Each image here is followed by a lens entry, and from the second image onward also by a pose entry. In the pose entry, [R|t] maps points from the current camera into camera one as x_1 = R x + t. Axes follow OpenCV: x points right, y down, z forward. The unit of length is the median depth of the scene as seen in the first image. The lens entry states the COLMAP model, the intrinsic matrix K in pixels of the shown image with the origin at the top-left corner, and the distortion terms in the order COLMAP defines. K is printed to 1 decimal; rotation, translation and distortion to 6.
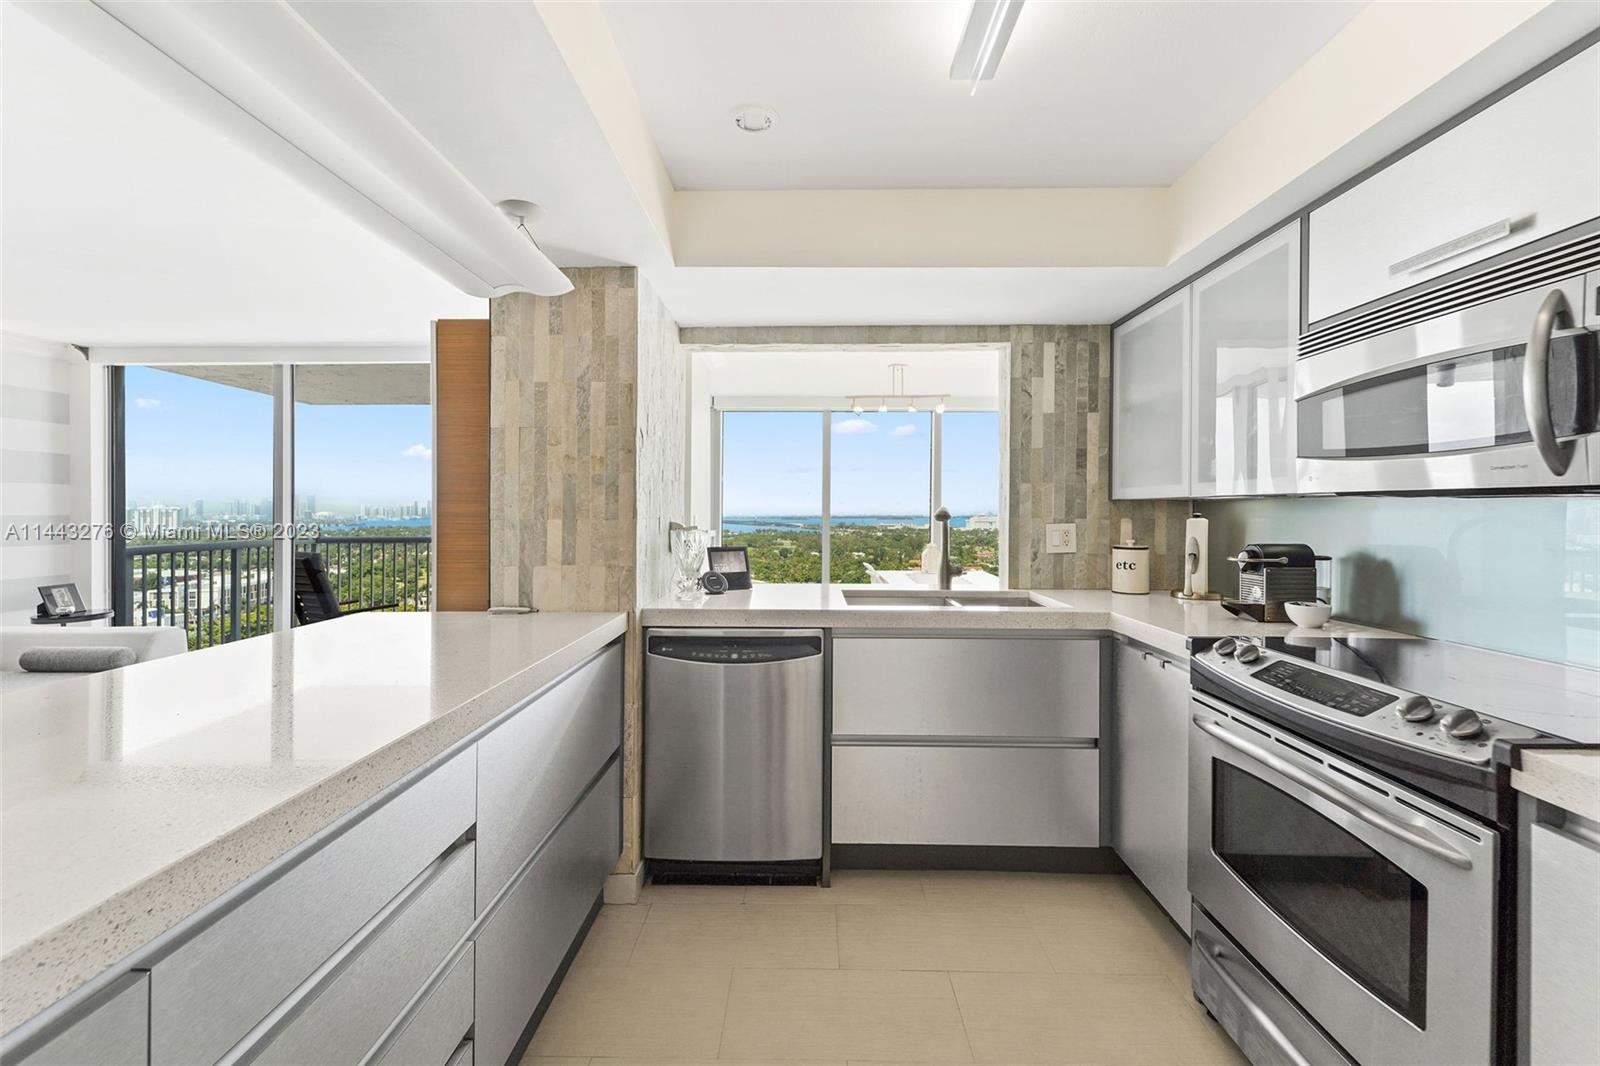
lens RADIAL K [[652.9, 0, 804.3], [0, 652.9, 506.4], [0, 0, 1]] dist [0.023158, -0.000006]
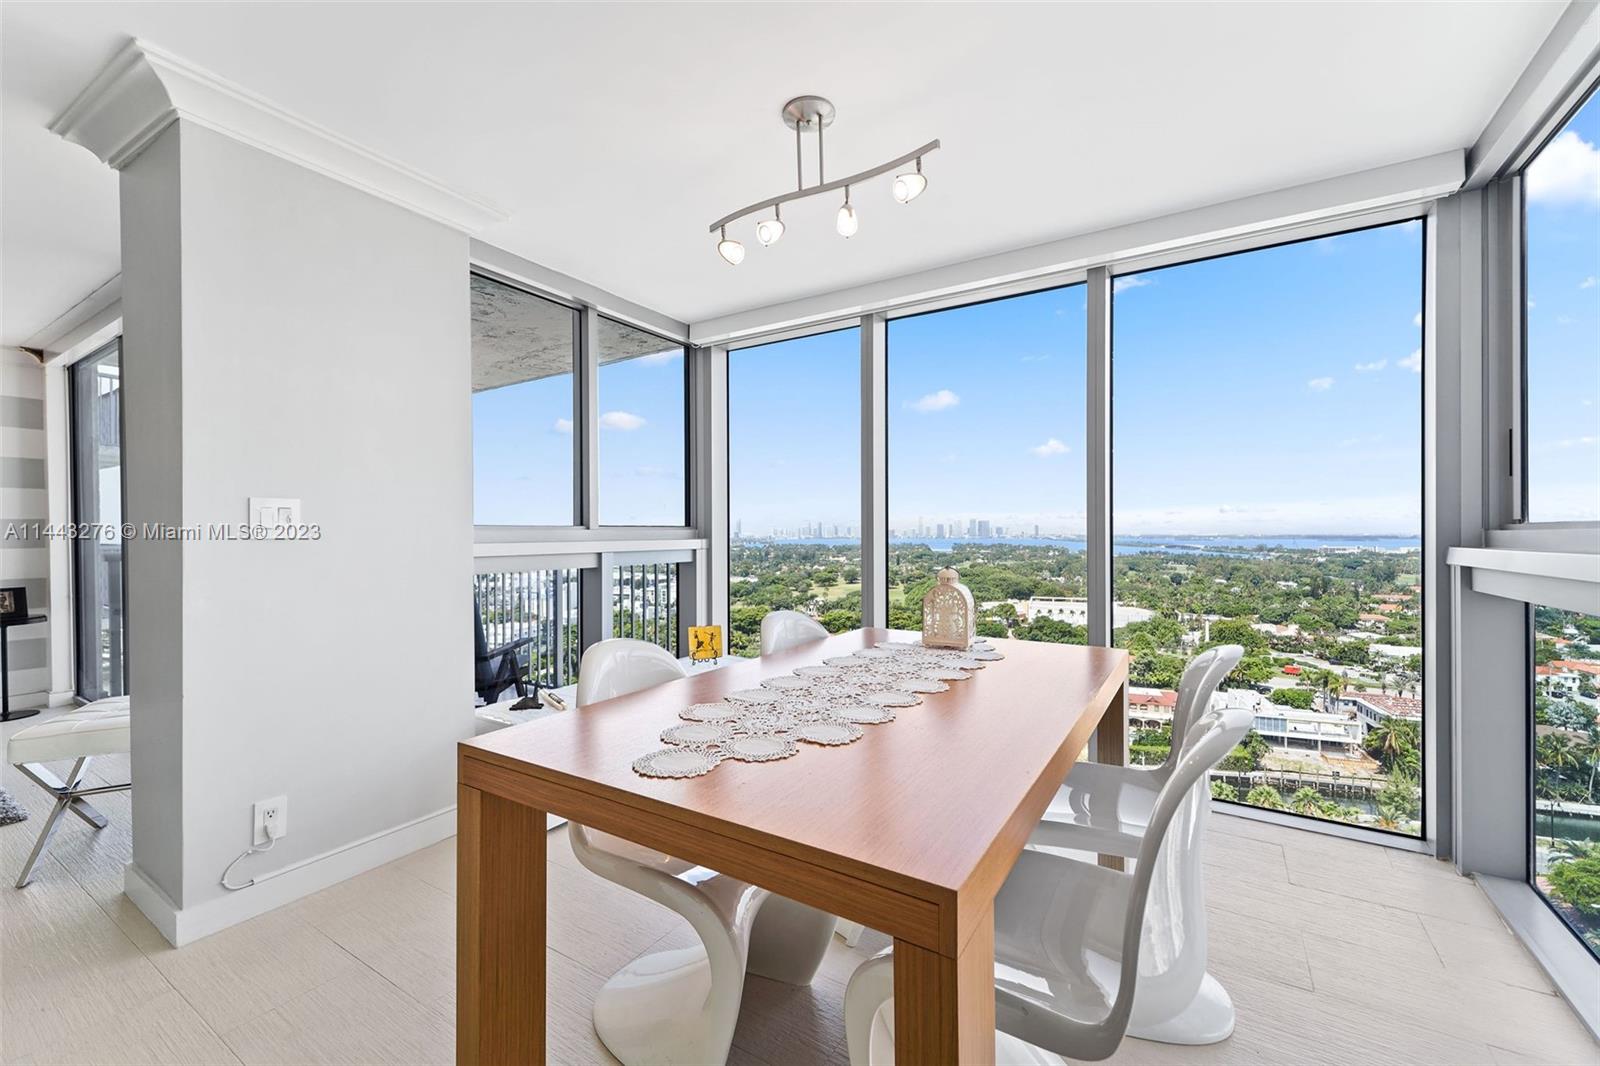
lens RADIAL K [[647.1, 0, 798.4], [0, 647.1, 531.5], [0, 0, 1]] dist [0.022200, -0.011605]
pose [[0.843680, -0.002910, -0.536839, 0.644938], [0.007071, 0.999959, 0.005691, 0.060112], [0.536801, -0.008597, 0.843665, 1.240830]]
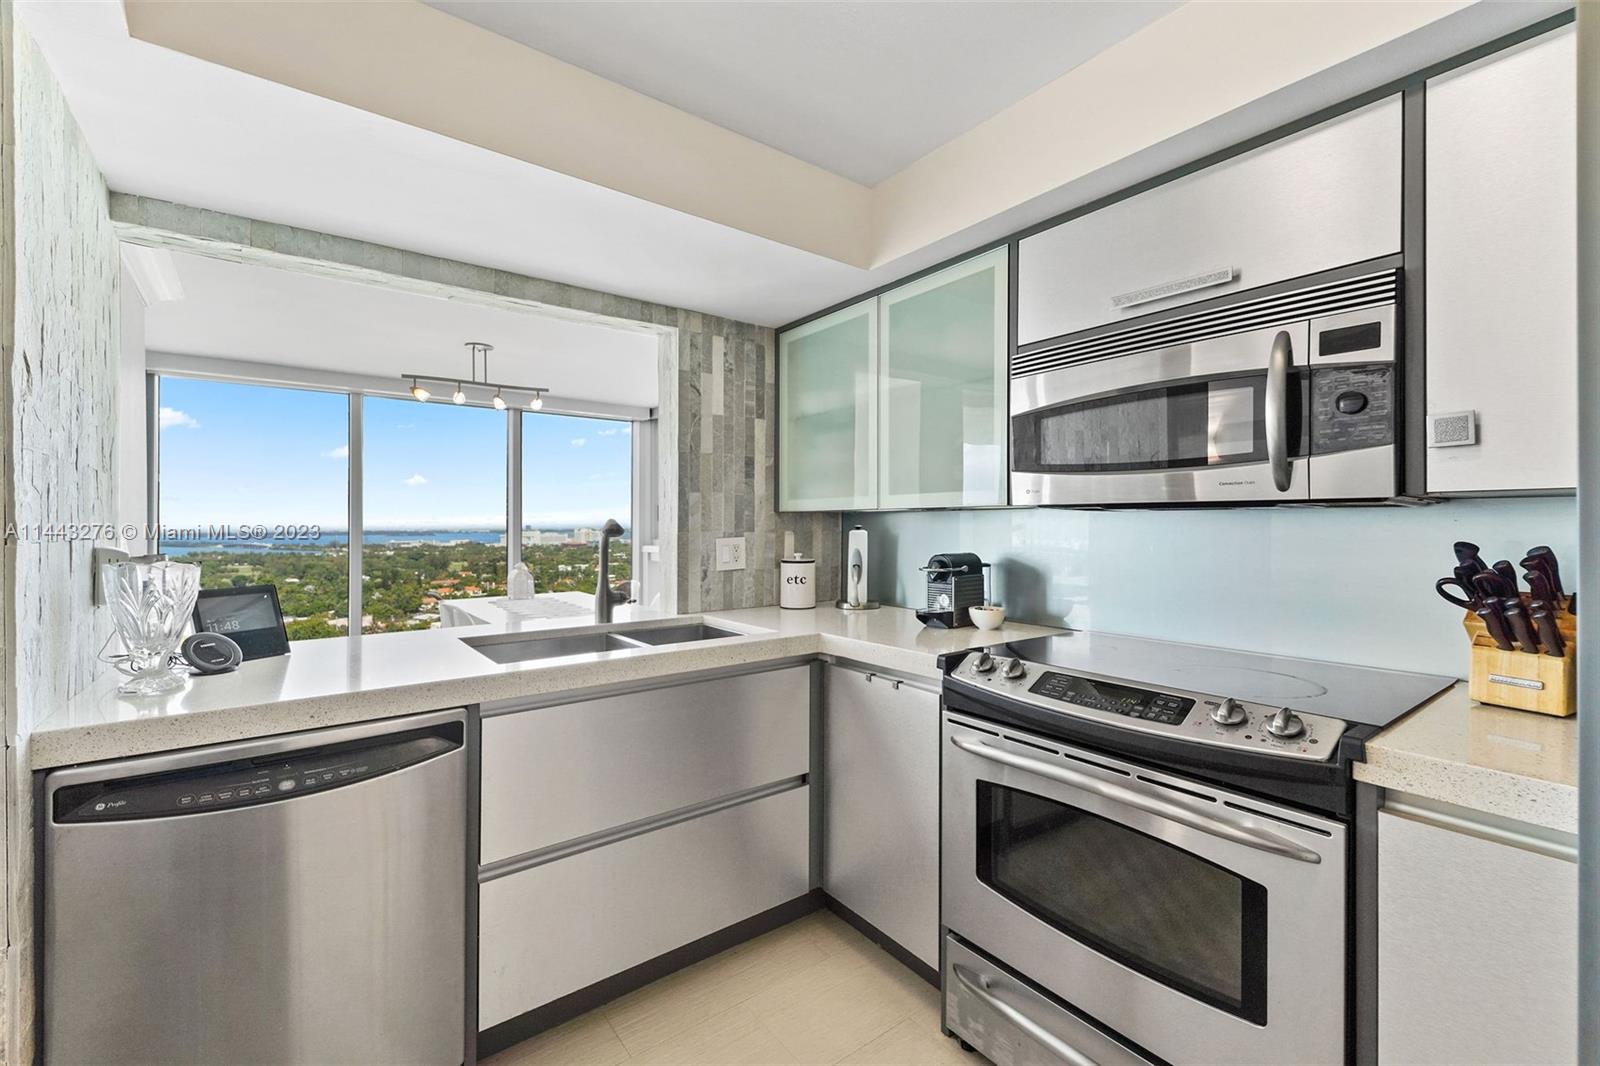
lens RADIAL K [[648.3, 0, 796.8], [0, 648.3, 519.8], [0, 0, 1]] dist [0.034672, -0.011876]
pose [[0.783102, 0.000838, 0.621893, -0.099497], [-0.000164, 0.999999, -0.001141, 0.002649], [-0.621893, 0.000791, 0.783102, 0.244865]]
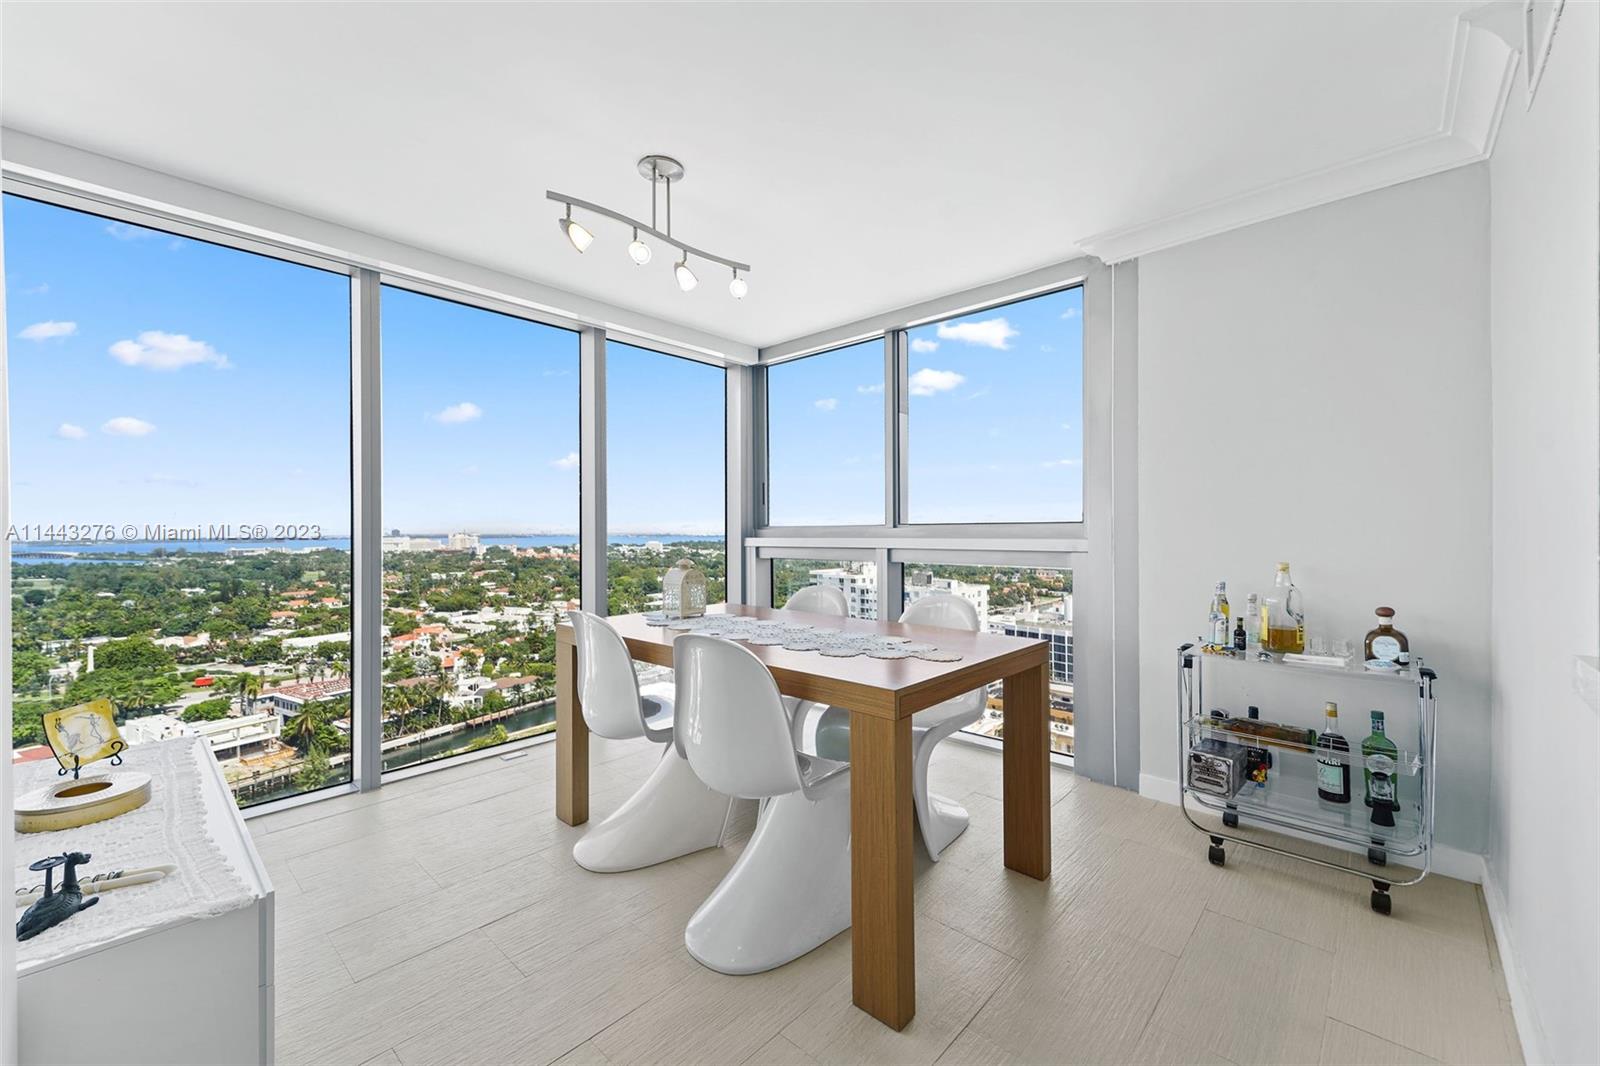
lens RADIAL K [[640.5, 0, 799.2], [0, 640.5, 523.6], [0, 0, 1]] dist [-0.001721, -0.000644]
pose [[0.662526, -0.000273, 0.749039, -0.232387], [0.002434, 0.999995, -0.001789, 0.057688], [-0.749035, 0.003008, 0.662524, 1.184723]]
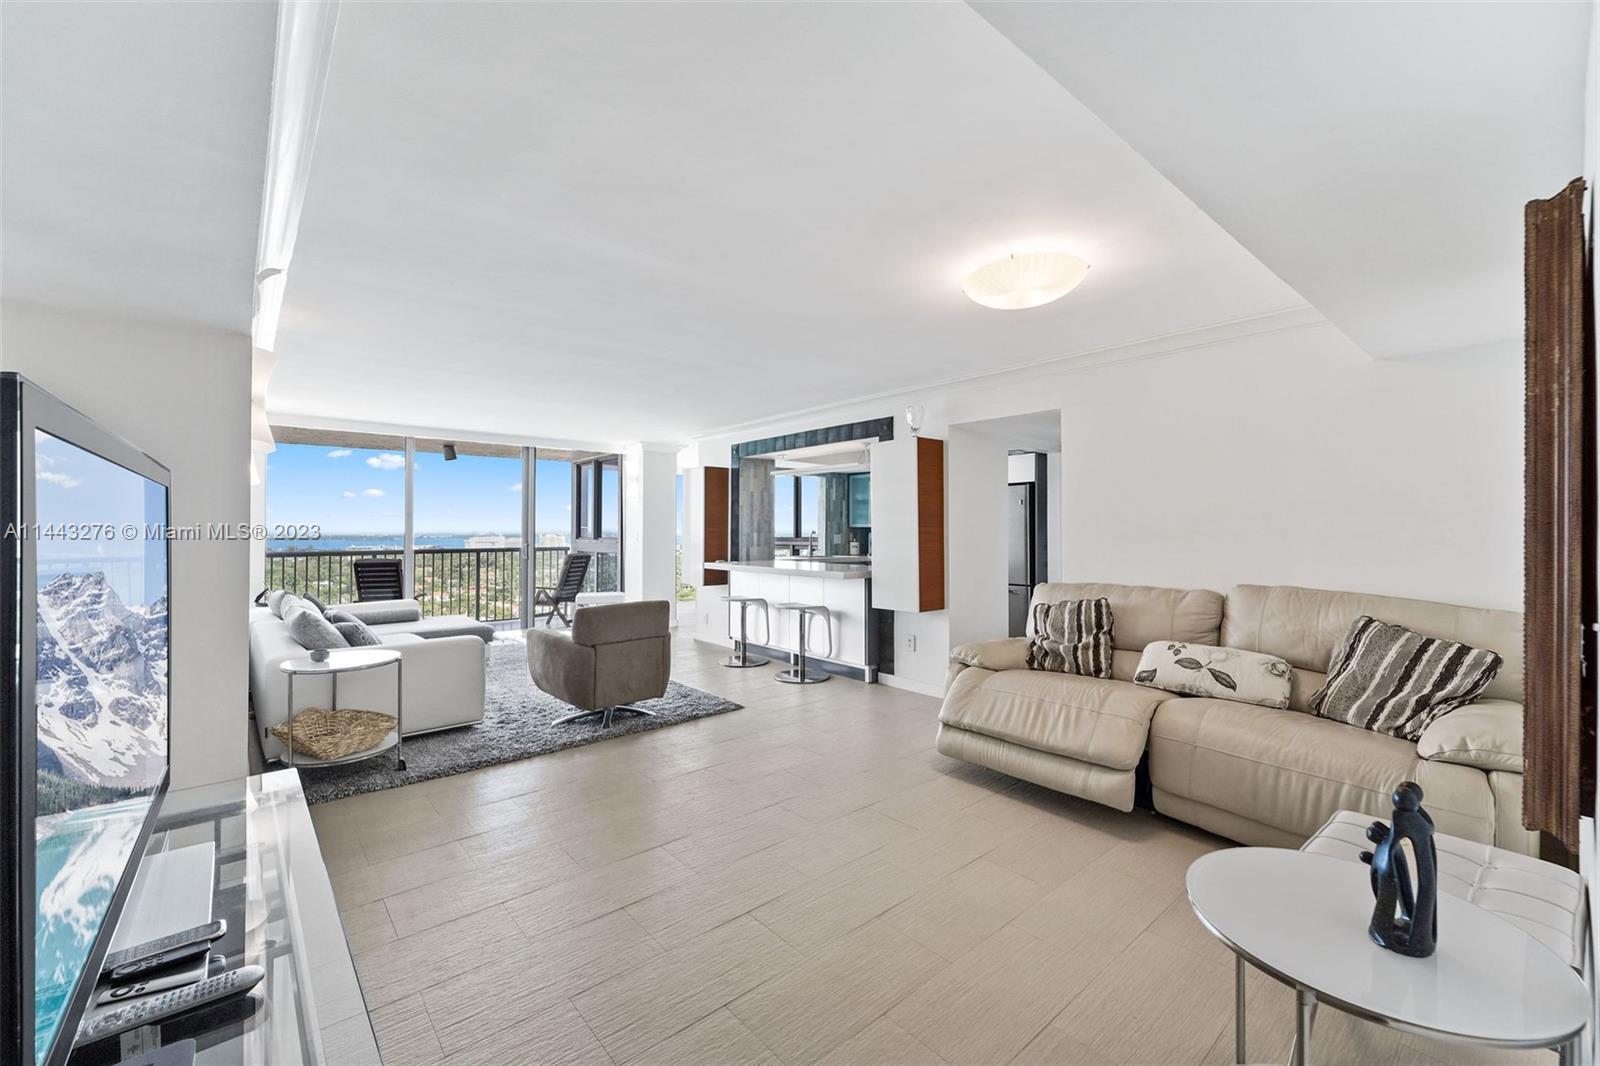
lens RADIAL K [[652.9, 0, 804.3], [0, 652.9, 506.4], [0, 0, 1]] dist [0.023158, -0.000006]
pose [[0.739745, 0.024194, 0.672452, -1.959165], [-0.004376, 0.999505, -0.031147, -0.010537], [-0.672873, 0.020098, 0.739485, -1.315550]]
